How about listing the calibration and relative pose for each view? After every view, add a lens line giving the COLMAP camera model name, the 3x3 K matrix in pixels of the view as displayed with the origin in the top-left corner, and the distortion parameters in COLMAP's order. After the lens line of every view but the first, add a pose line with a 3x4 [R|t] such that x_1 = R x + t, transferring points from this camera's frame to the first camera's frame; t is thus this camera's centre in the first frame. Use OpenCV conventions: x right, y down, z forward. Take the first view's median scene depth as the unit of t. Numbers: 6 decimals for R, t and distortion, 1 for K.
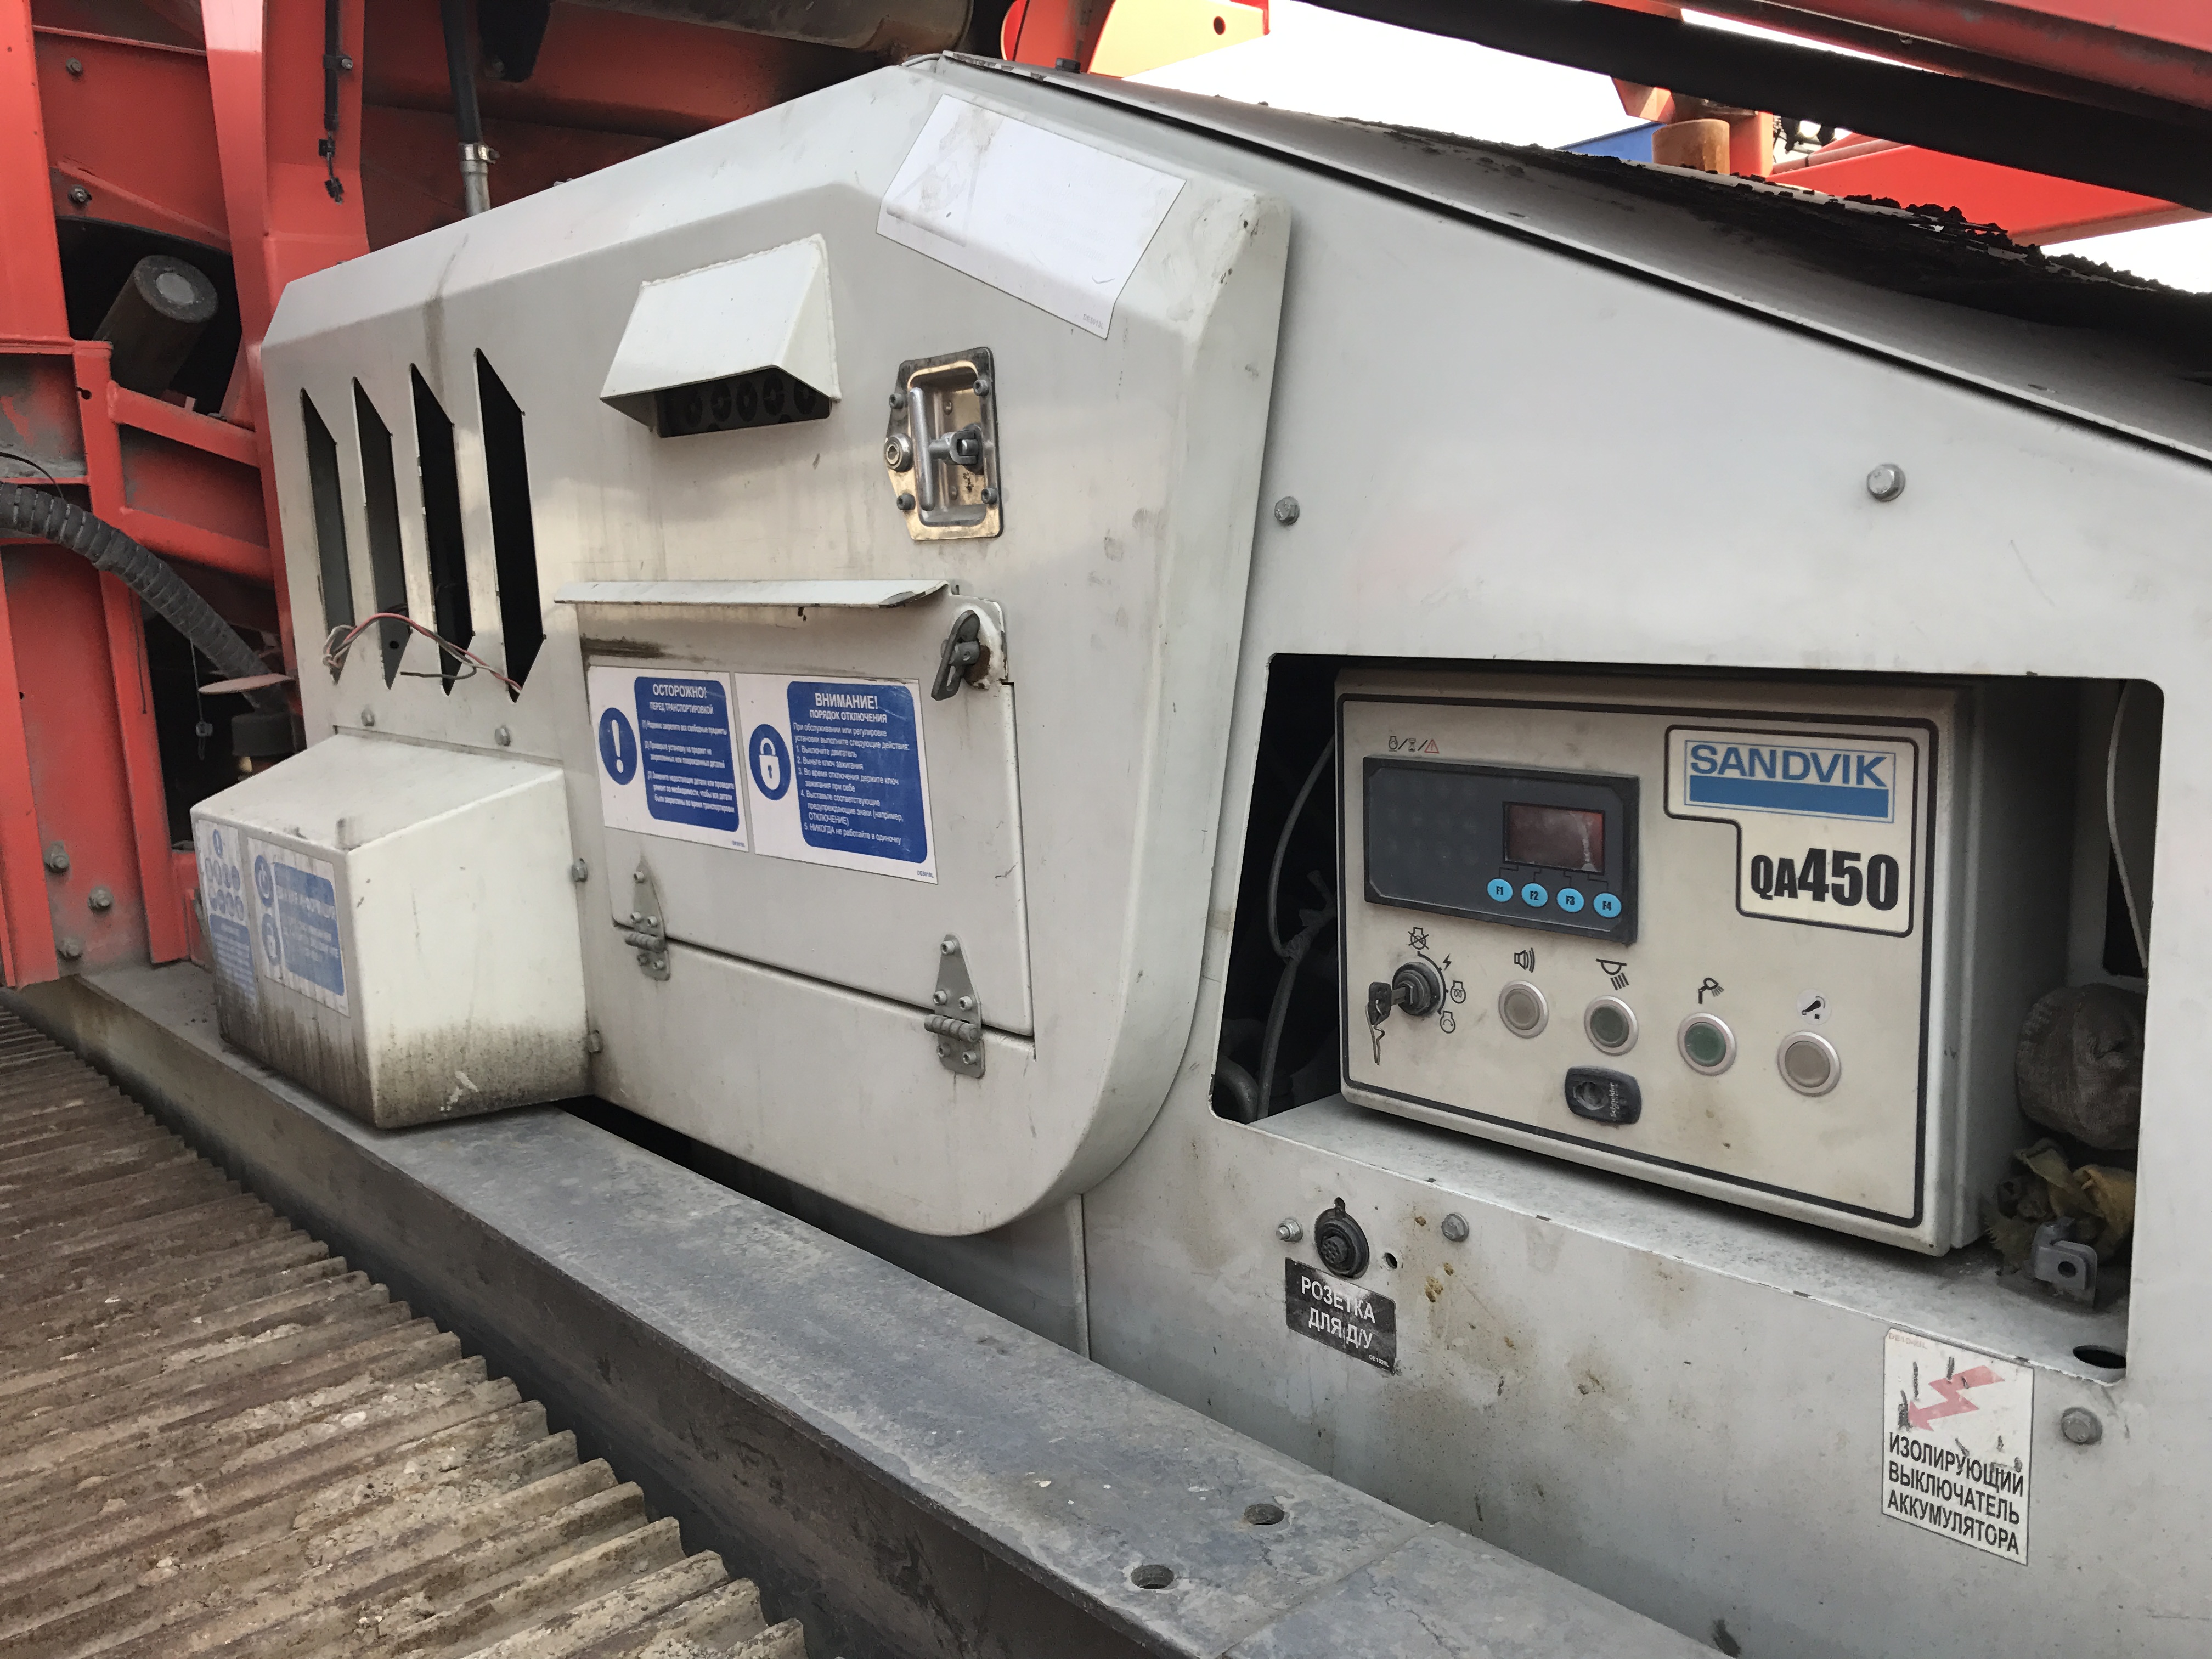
lens RADIAL K [[1844.9, 0, 1103.6], [0, 1844.9, 833.1], [0, 0, 1]] dist [0.025881, -0.014280]
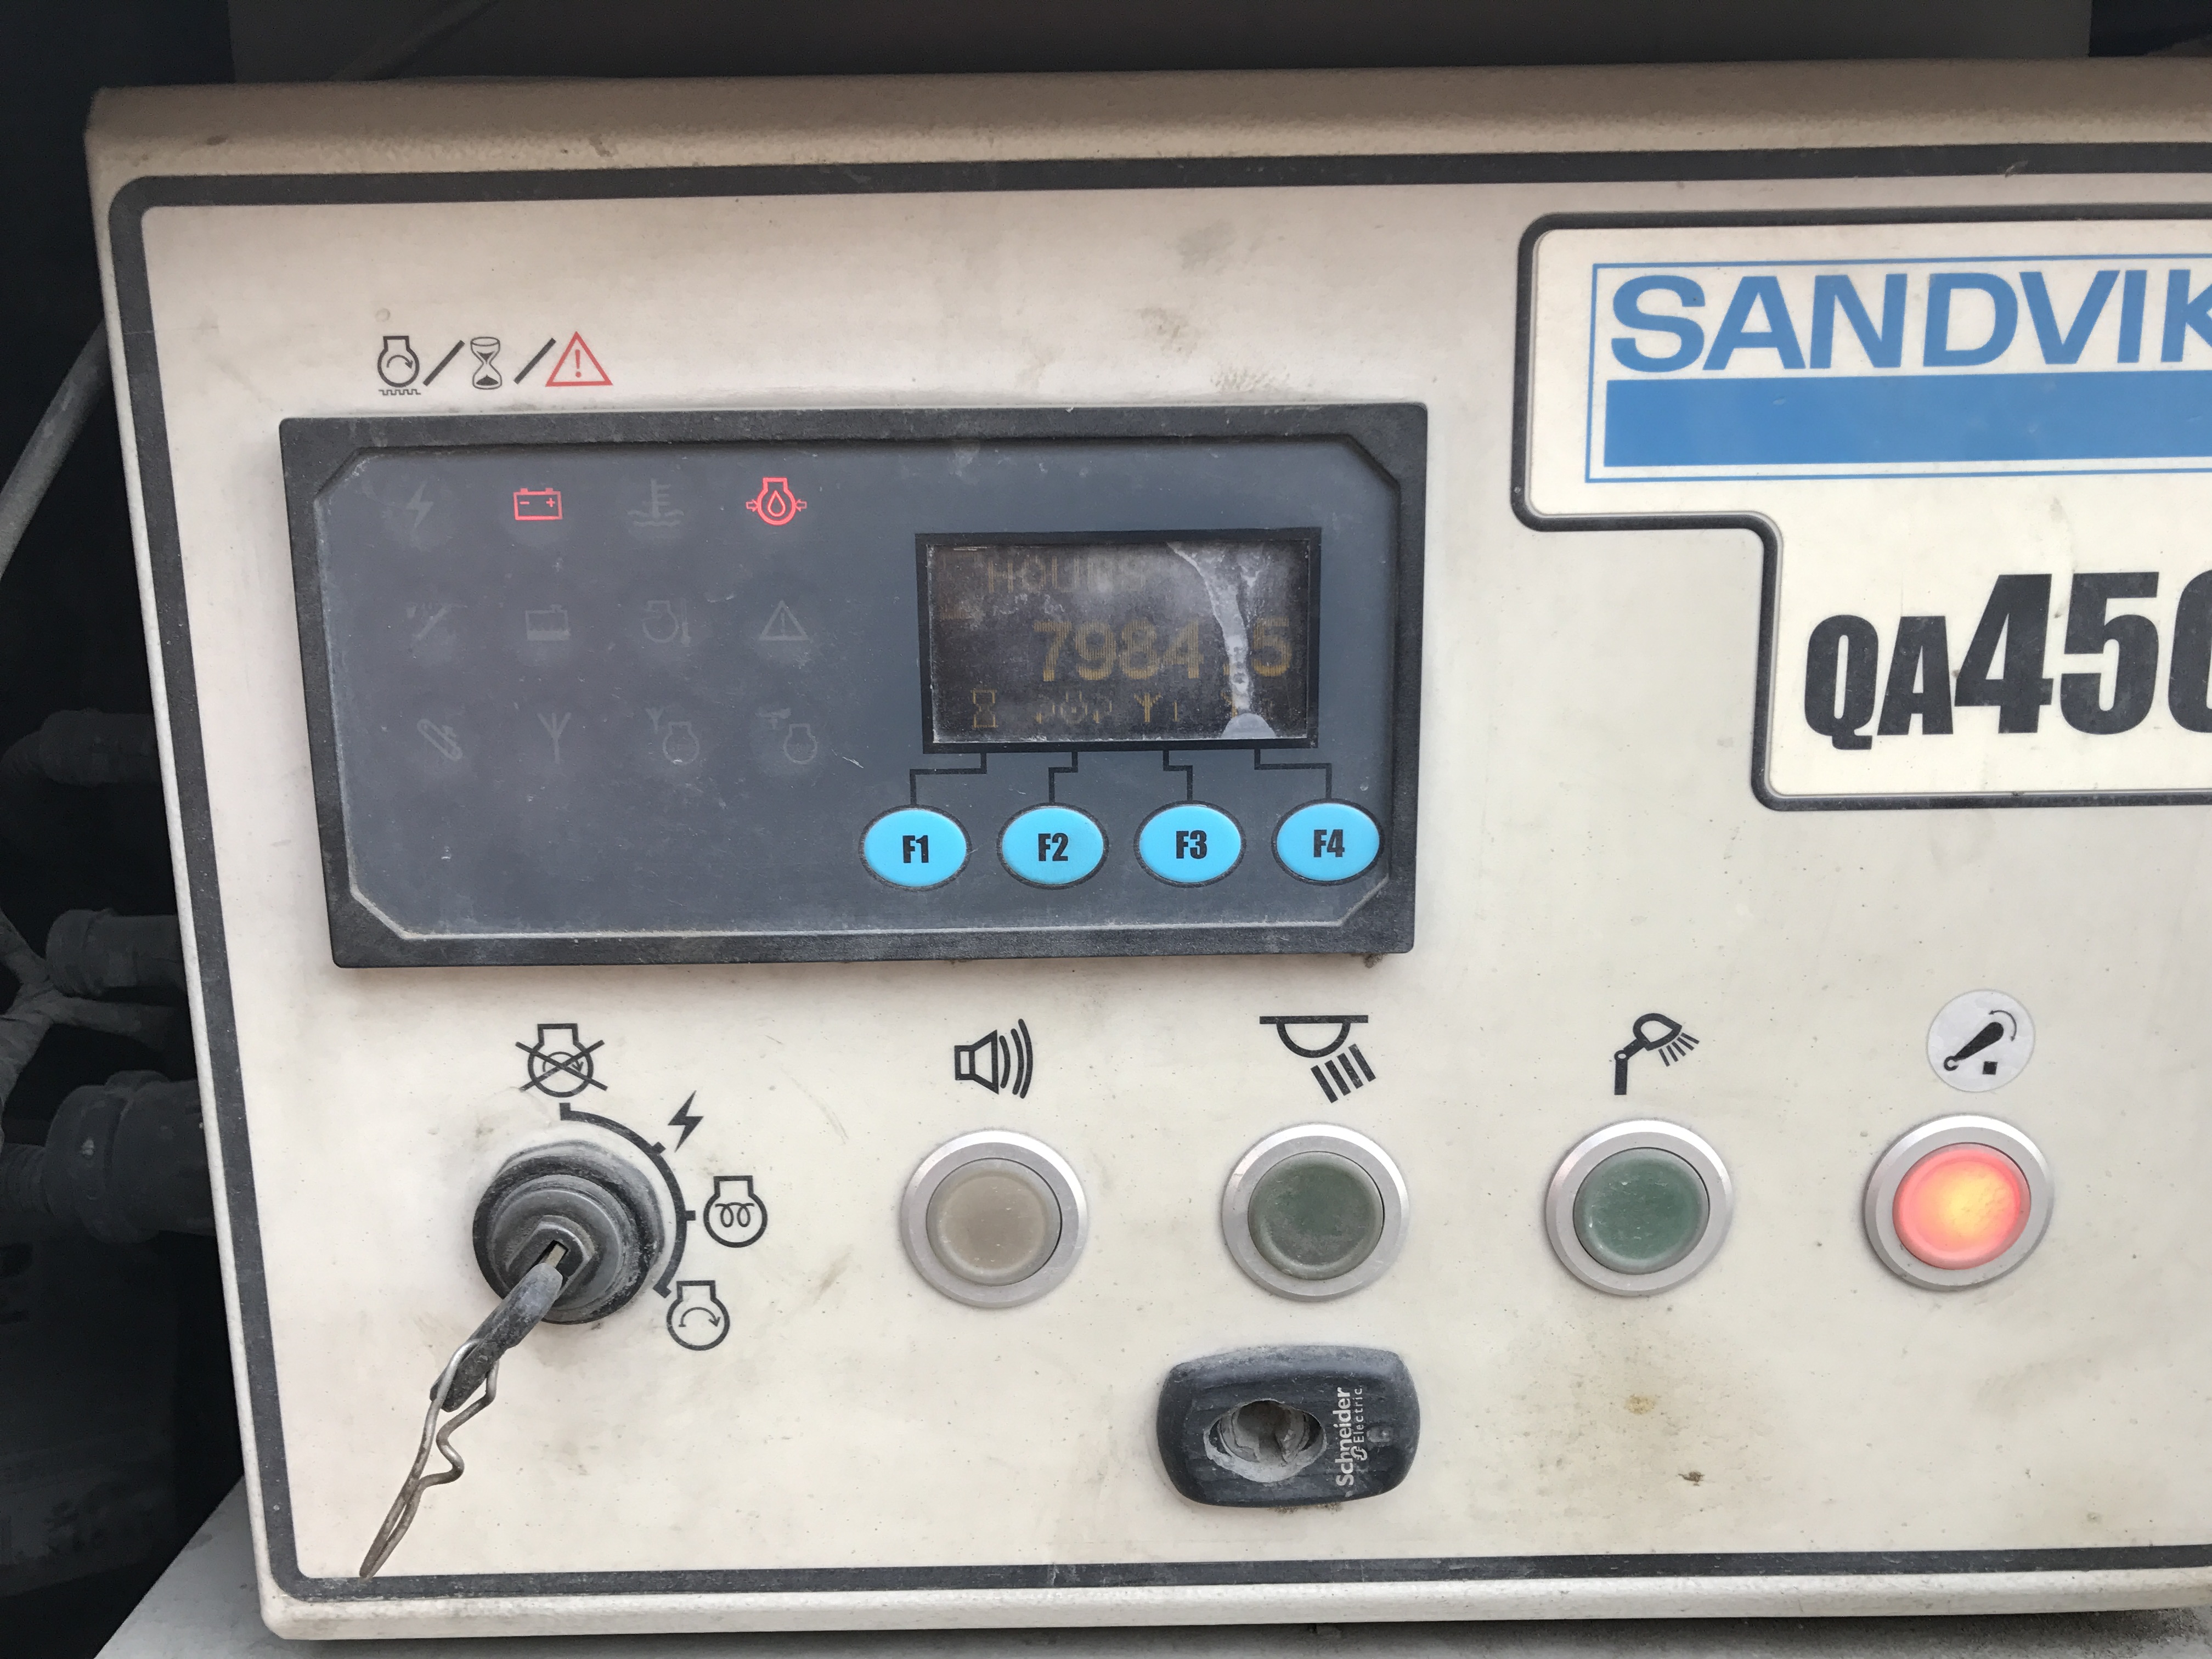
lens RADIAL K [[1844.9, 0, 1102.7], [0, 1844.9, 817.6], [0, 0, 1]] dist [0.025881, -0.014280]
pose [[0.675344, -0.126485, 0.726575, 0.025396], [0.108631, 0.991498, 0.071633, 0.009075], [-0.729459, 0.030551, 0.683342, 0.819795]]
